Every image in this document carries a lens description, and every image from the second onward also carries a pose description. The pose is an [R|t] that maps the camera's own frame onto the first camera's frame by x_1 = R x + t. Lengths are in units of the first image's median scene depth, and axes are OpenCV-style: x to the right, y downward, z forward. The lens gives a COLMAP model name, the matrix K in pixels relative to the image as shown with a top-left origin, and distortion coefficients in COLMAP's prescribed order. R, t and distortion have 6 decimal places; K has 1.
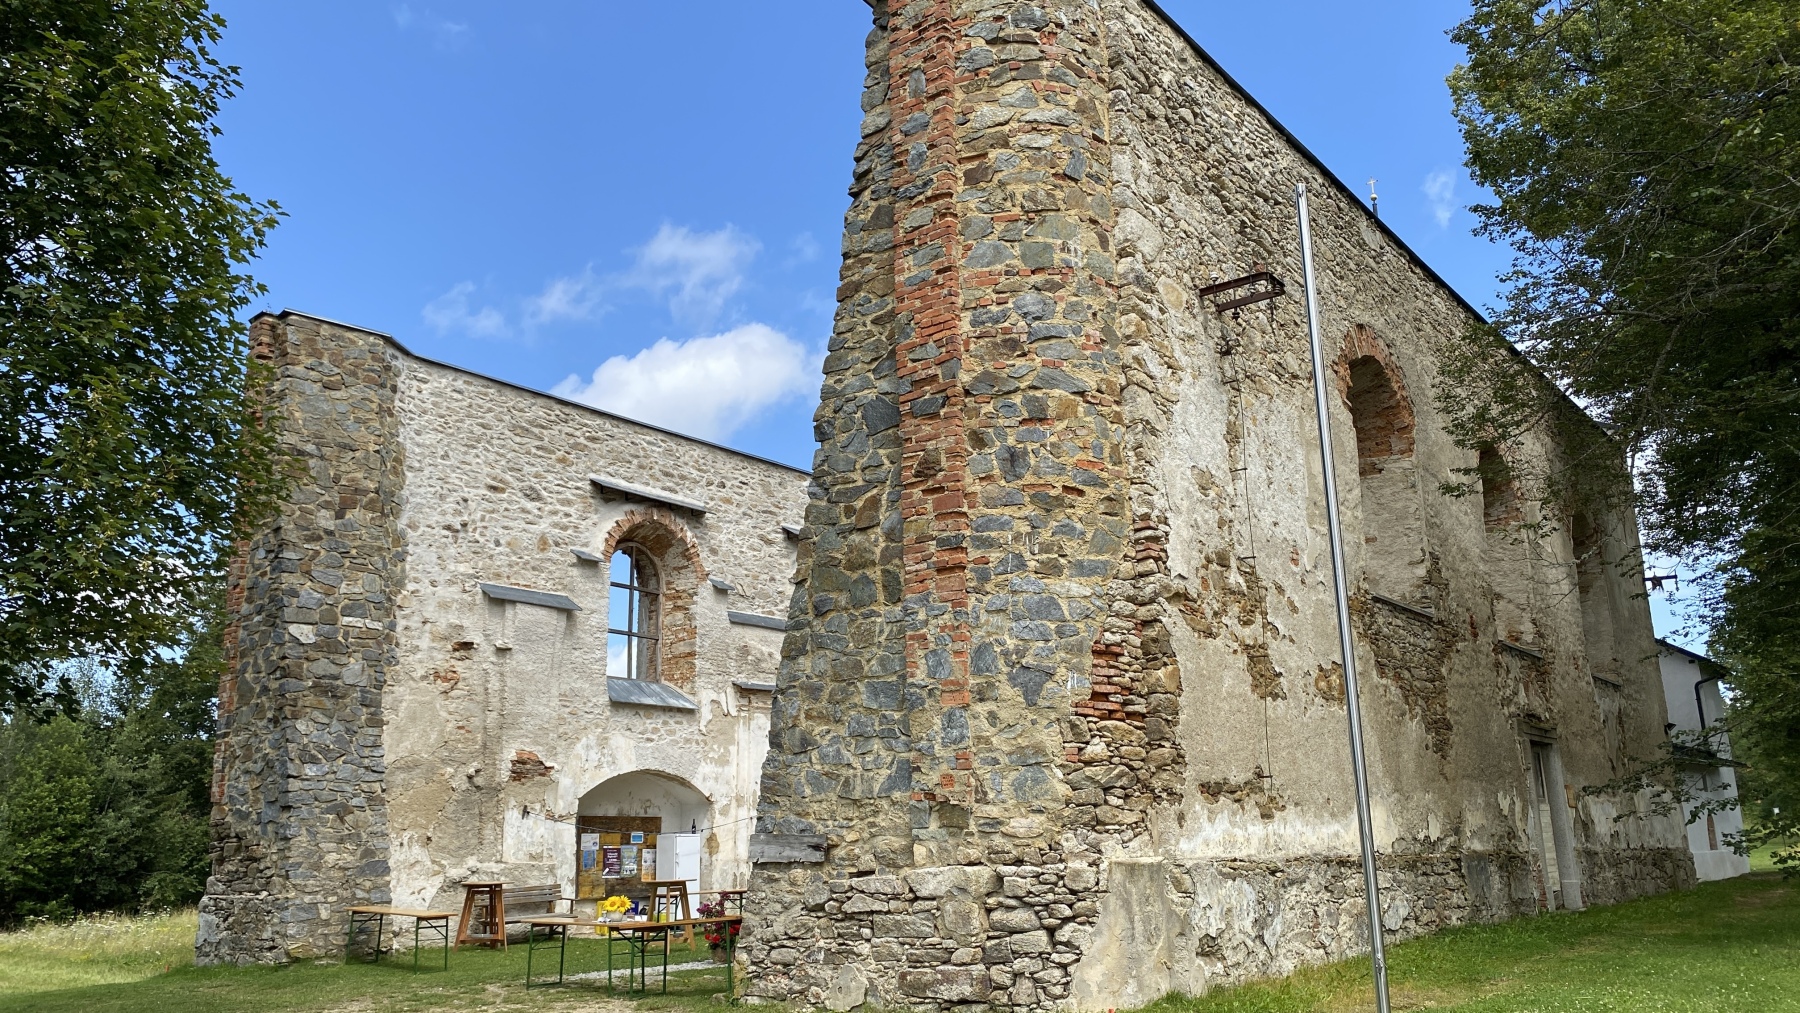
lens RADIAL K [[1390.3, 0, 900.0], [0, 1390.3, 506.5], [0, 0, 1]] dist [0.109312, -0.265495]
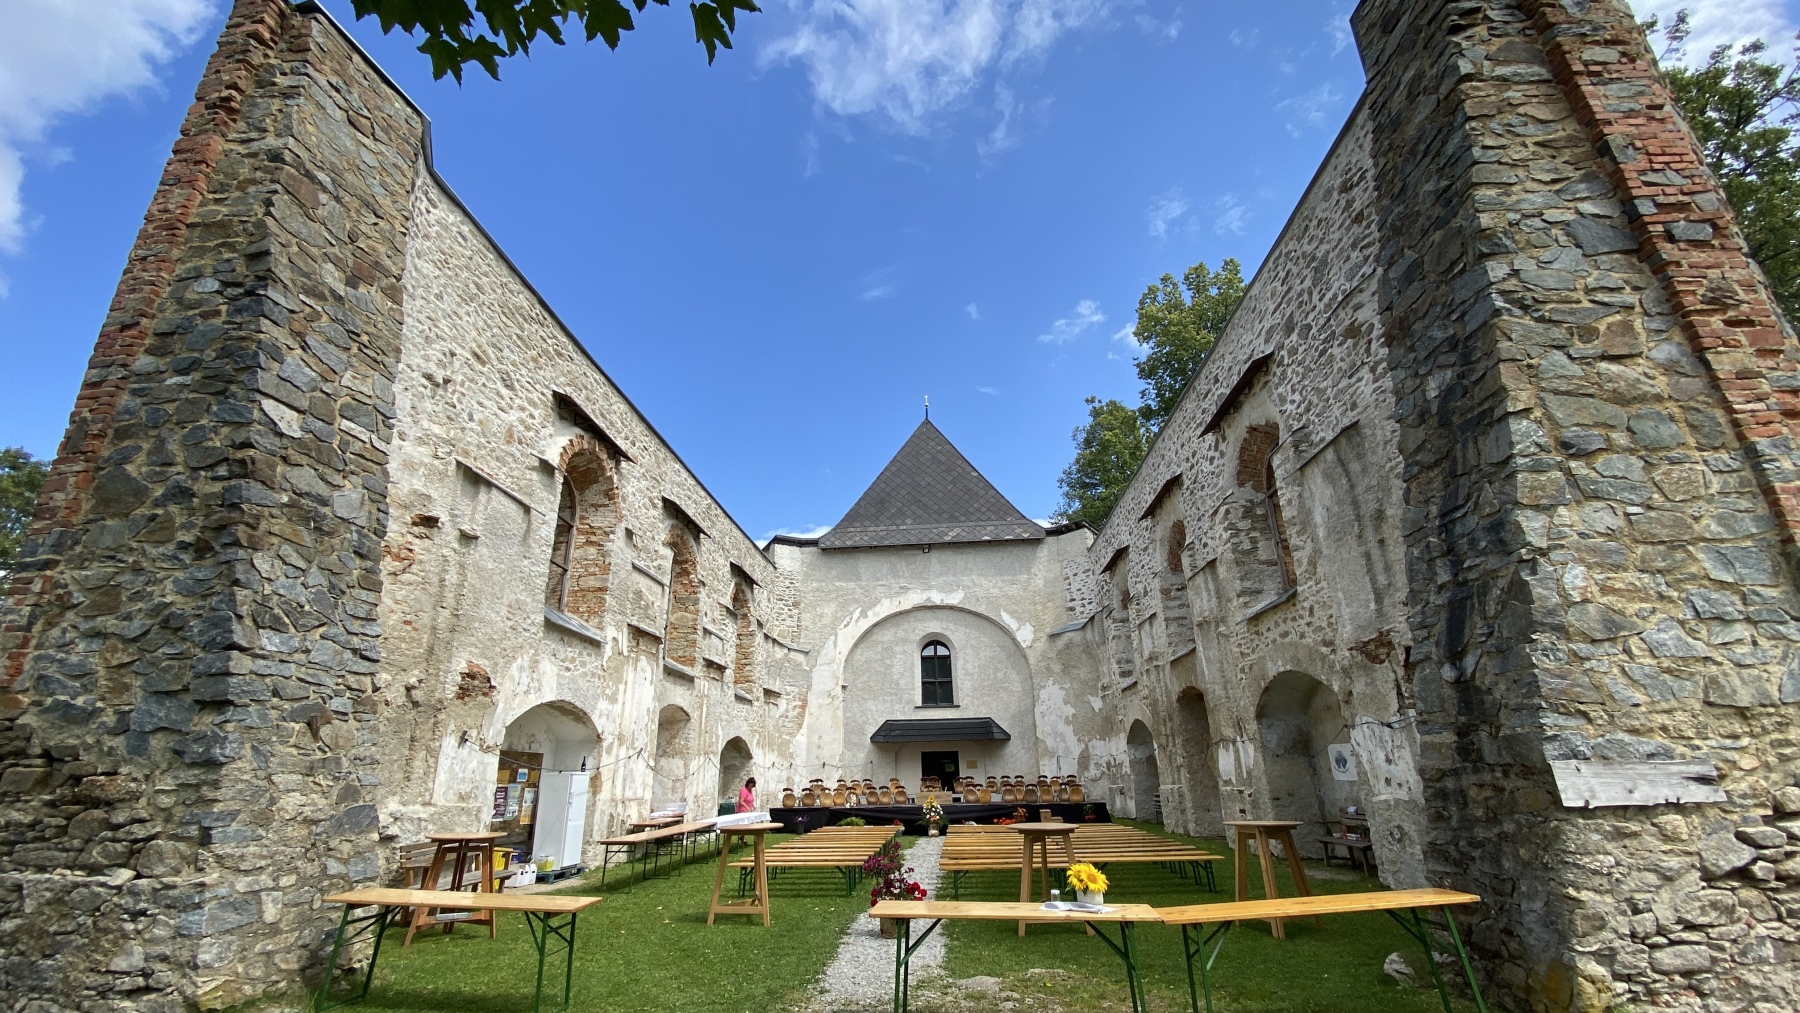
lens RADIAL K [[736.0, 0, 900.0], [0, 736.0, 506.5], [0, 0, 1]] dist [0.012857, -0.018307]
pose [[0.820765, 0.202399, 0.534209, -0.351406], [-0.134447, 0.977304, -0.163711, 0.137480], [-0.555219, 0.062545, 0.829349, 0.562649]]
